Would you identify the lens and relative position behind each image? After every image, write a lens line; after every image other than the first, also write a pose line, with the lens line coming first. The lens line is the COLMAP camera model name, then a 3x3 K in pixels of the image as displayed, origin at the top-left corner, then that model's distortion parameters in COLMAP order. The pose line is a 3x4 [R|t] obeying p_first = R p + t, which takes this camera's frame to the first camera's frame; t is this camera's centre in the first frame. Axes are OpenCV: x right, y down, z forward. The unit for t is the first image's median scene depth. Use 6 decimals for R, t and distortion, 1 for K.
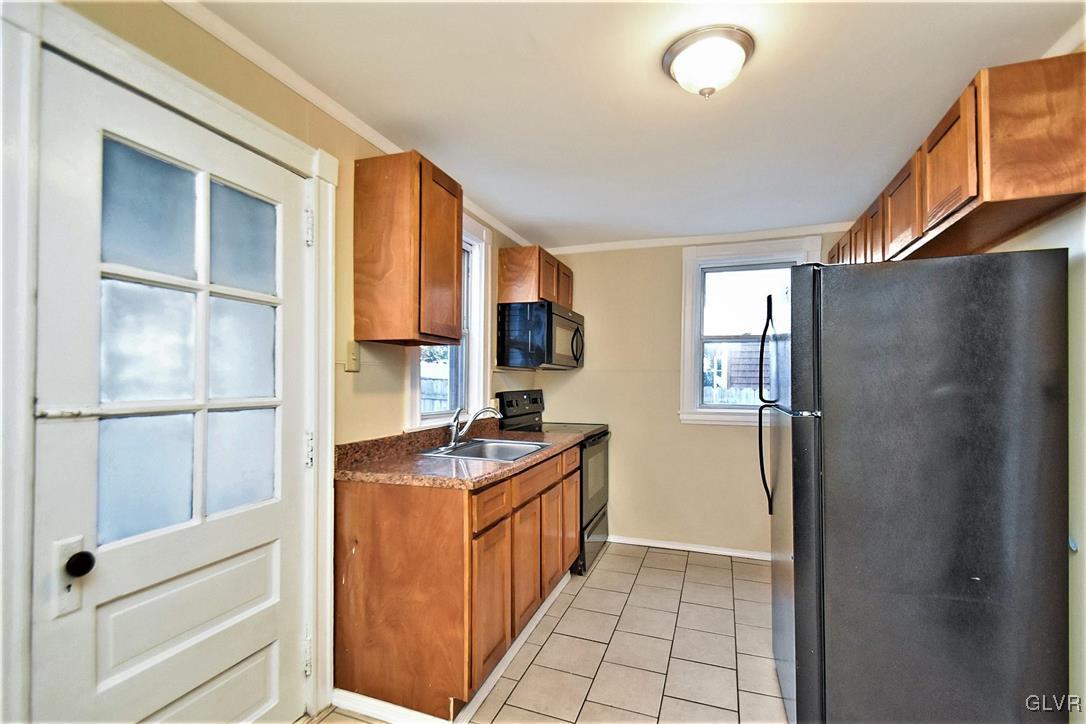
lens RADIAL K [[484.0, 0, 544.4], [0, 484.0, 374.9], [0, 0, 1]] dist [0.033959, -0.021854]
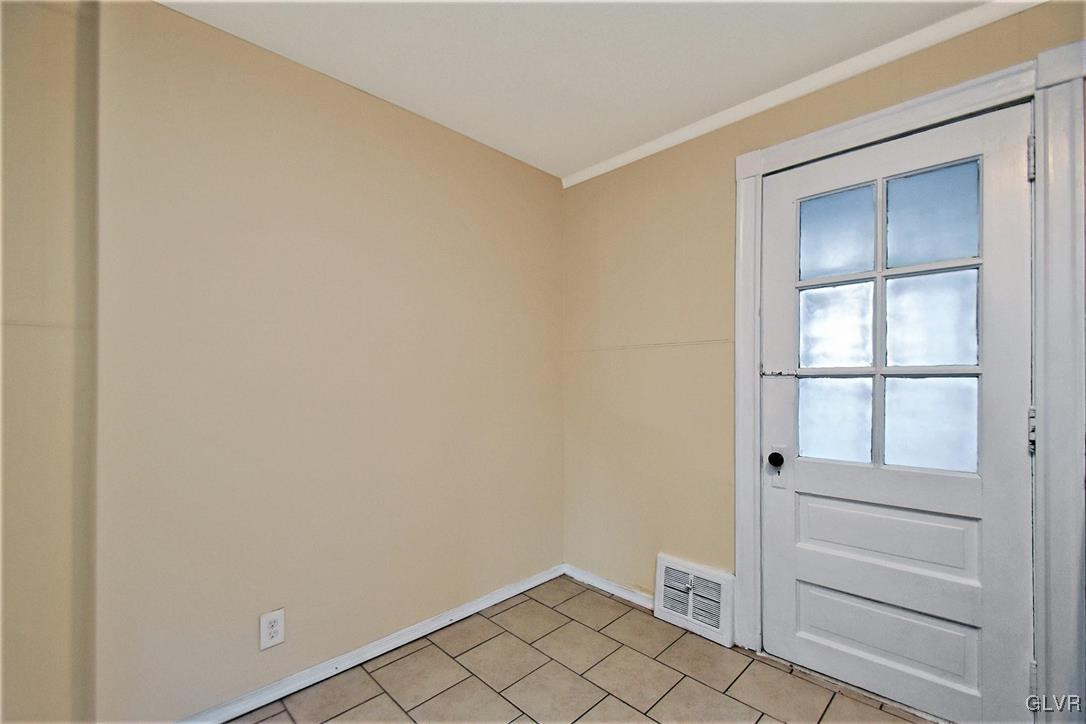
lens RADIAL K [[458.0, 0, 549.9], [0, 458.0, 382.3], [0, 0, 1]] dist [-0.000762, -0.000268]
pose [[-0.417981, -0.014103, -0.908346, 0.415686], [0.002004, 0.999863, -0.016446, 0.065489], [0.908453, -0.008694, -0.417896, 0.455852]]
